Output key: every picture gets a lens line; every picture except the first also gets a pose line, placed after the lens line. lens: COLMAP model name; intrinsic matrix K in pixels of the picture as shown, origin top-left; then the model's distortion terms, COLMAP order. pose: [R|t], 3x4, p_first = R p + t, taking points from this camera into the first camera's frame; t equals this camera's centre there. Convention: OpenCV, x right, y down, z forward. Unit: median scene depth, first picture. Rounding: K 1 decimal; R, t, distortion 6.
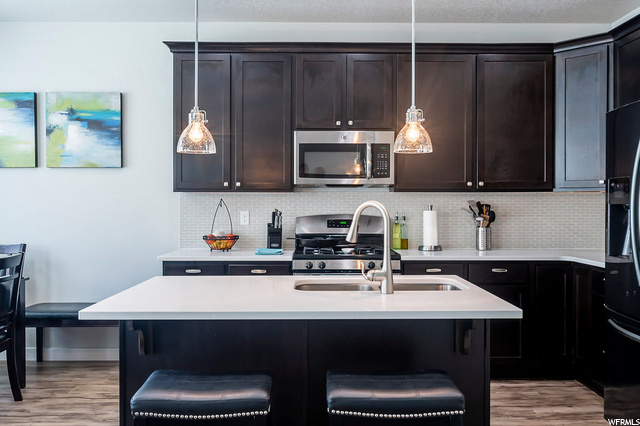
lens RADIAL K [[530.7, 0, 324.8], [0, 530.7, 217.6], [0, 0, 1]] dist [-0.011229, -0.009735]
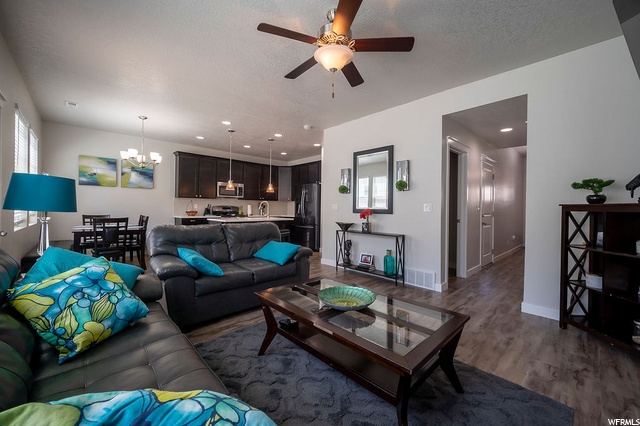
lens RADIAL K [[257.1, 0, 321.4], [0, 257.1, 211.2], [0, 0, 1]] dist [0.002680, -0.000078]
pose [[0.733690, 0.001408, 0.679483, -0.675650], [0.007518, 0.999920, -0.010190, 0.054124], [-0.679443, 0.012585, 0.733620, -0.701595]]
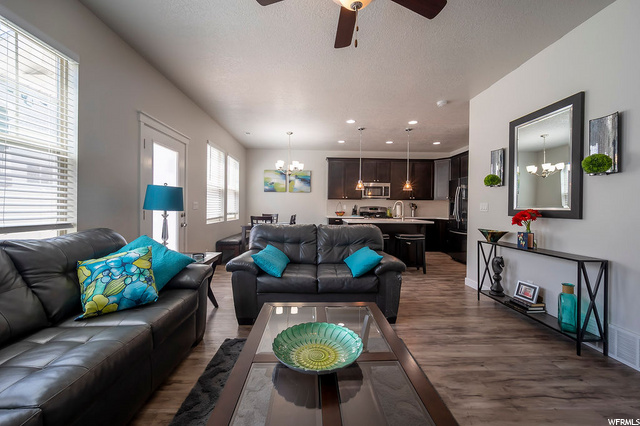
lens RADIAL K [[257.1, 0, 315.2], [0, 257.1, 210.9], [0, 0, 1]] dist [0.002680, -0.000078]
pose [[0.999891, 0.009874, 0.010959, -0.371431], [-0.009715, 0.999849, -0.014436, 0.053086], [-0.011100, 0.014328, 0.999836, -0.693850]]
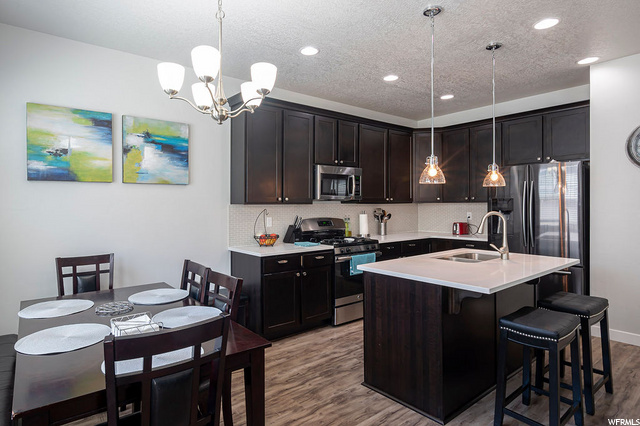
lens RADIAL K [[376.7, 0, 301.5], [0, 376.7, 203.0], [0, 0, 1]] dist [0.000389, 0.000665]
pose [[0.784713, -0.002594, 0.619854, -0.723329], [0.034325, 0.998639, -0.039276, -0.009628], [-0.618908, 0.052097, 0.783734, 0.160643]]
